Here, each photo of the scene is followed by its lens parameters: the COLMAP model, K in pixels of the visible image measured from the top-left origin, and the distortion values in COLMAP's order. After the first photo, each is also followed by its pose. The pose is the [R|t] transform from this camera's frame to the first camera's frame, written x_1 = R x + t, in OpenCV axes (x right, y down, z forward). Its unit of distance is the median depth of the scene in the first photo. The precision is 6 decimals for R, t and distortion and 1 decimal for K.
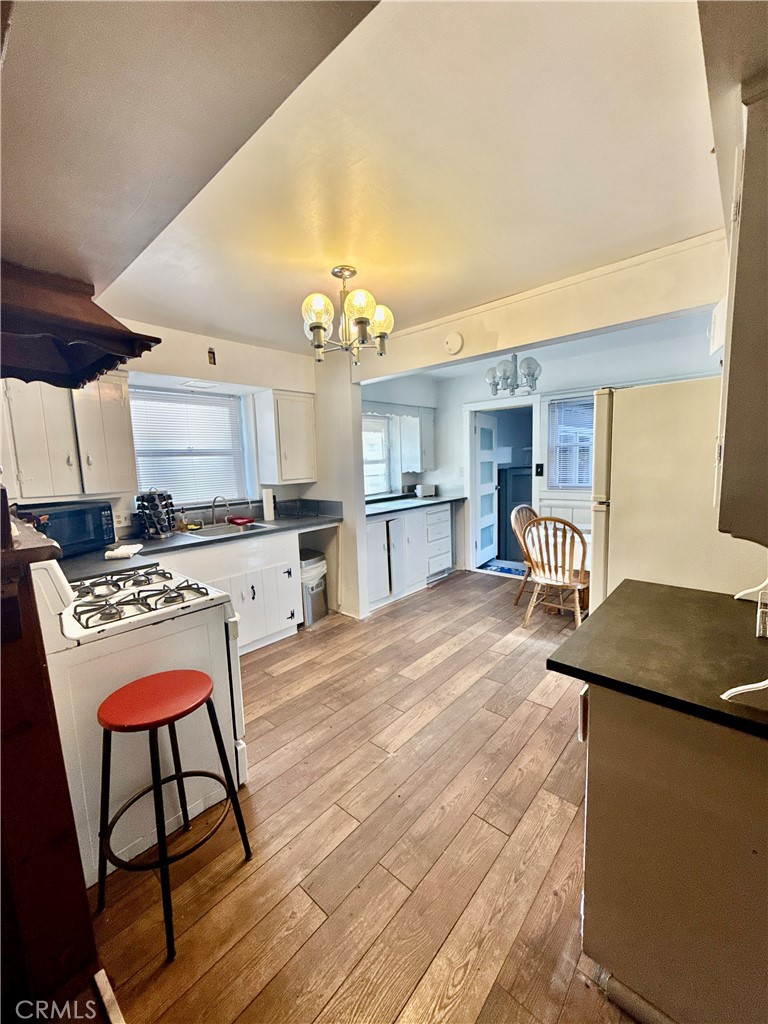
lens RADIAL K [[411.5, 0, 383.4], [0, 411.5, 513.0], [0, 0, 1]] dist [-0.000544, -0.000002]
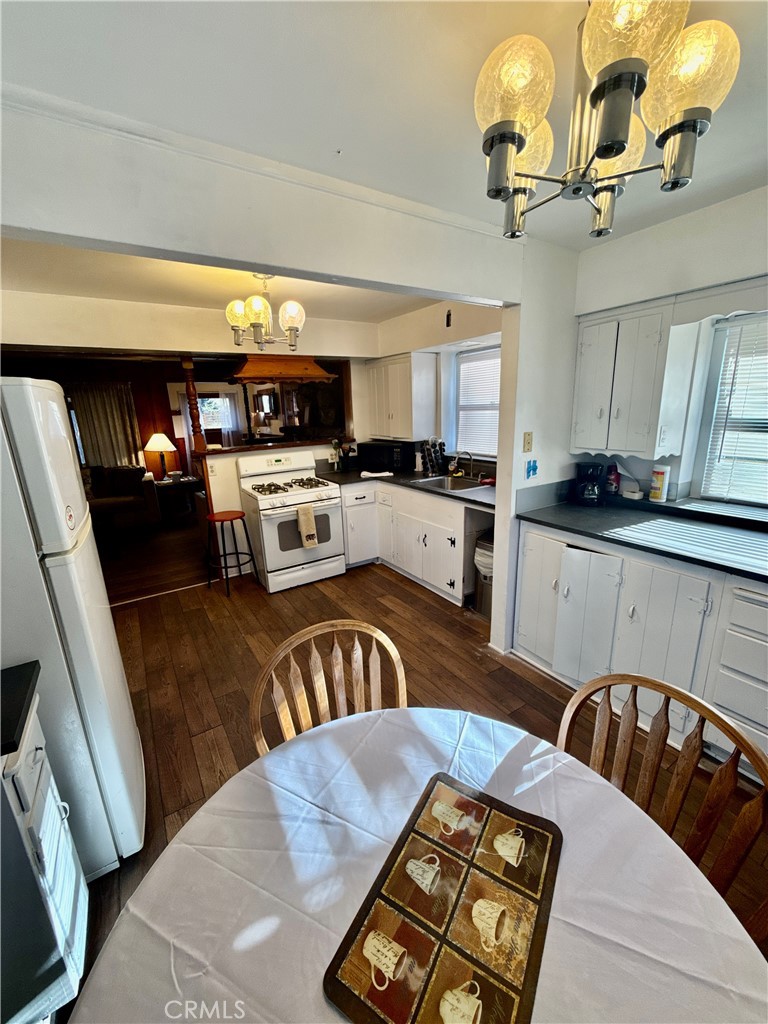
lens RADIAL K [[411.5, 0, 384.2], [0, 411.5, 511.9], [0, 0, 1]] dist [-0.000544, -0.000002]
pose [[-0.269192, 0.283130, -0.920529, 0.919214], [-0.075541, 0.946659, 0.313258, -0.284507], [0.960119, 0.153865, -0.233445, 1.437624]]
